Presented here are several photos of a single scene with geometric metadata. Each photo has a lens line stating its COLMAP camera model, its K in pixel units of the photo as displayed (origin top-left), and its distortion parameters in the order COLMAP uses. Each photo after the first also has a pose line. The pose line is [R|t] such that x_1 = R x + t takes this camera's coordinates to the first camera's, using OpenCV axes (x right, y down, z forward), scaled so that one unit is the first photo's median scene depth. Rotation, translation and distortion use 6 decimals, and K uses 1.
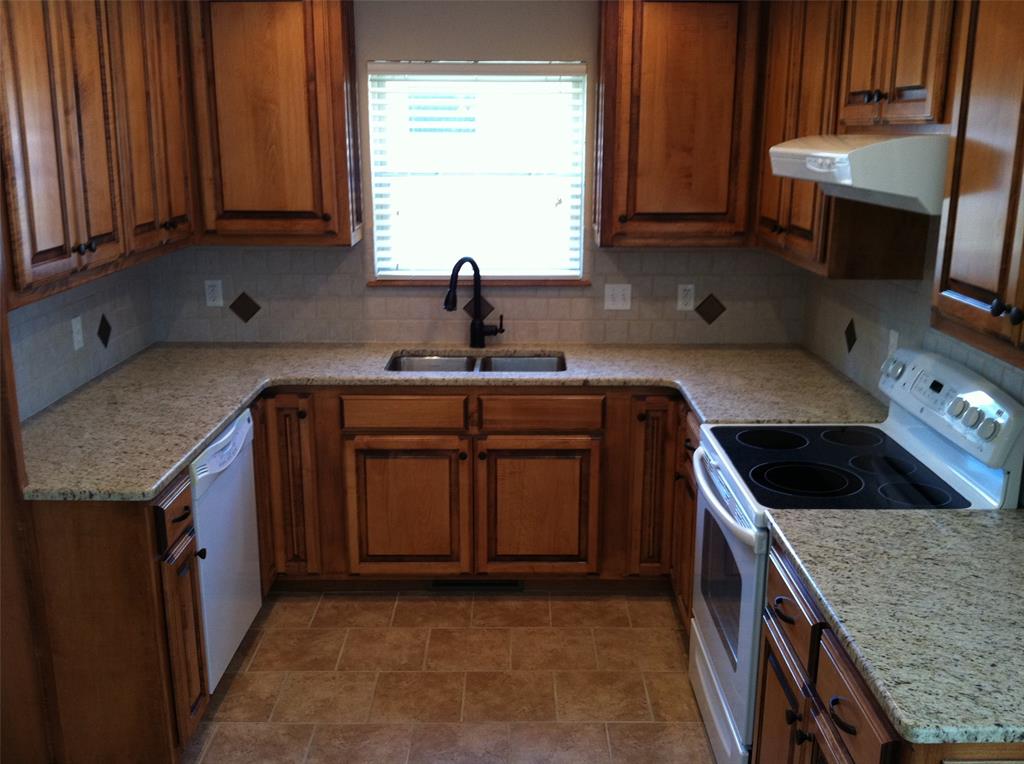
lens RADIAL K [[961.7, 0, 509.0], [0, 961.7, 382.8], [0, 0, 1]] dist [0.015684, 0.000000]
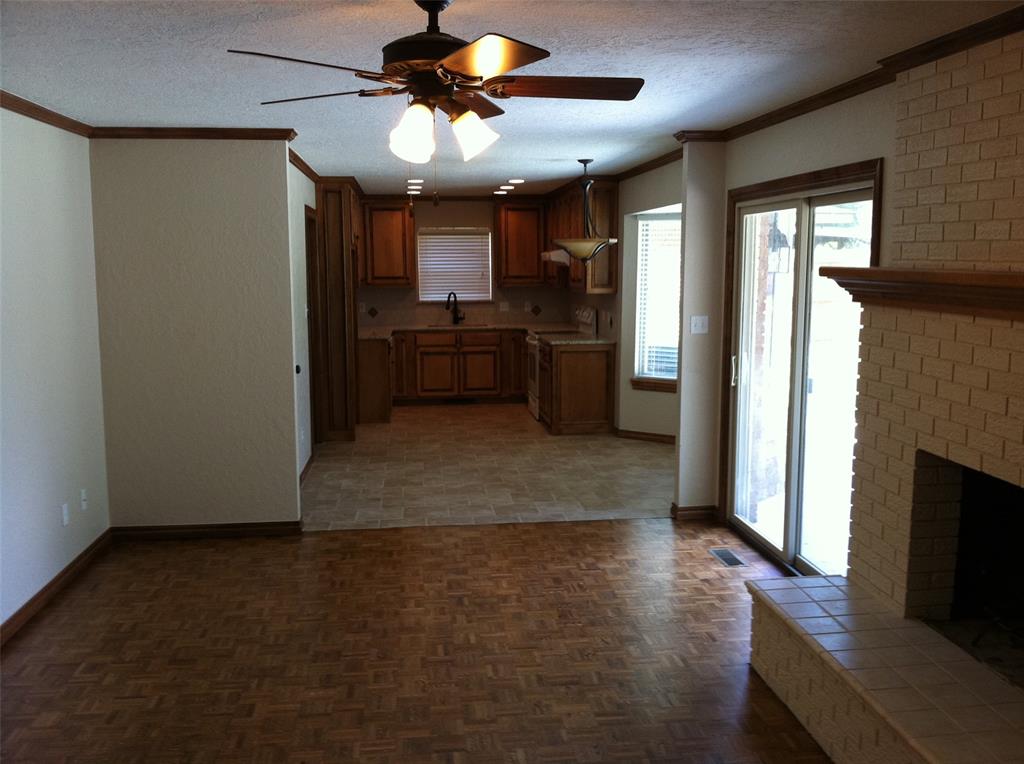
lens RADIAL K [[961.7, 0, 514.7], [0, 961.7, 382.5], [0, 0, 1]] dist [0.015684, 0.000000]
pose [[0.993630, -0.022315, 0.110462, -0.196811], [0.036548, 0.991029, -0.128552, 0.557791], [-0.106602, 0.131770, 0.985532, -1.992285]]
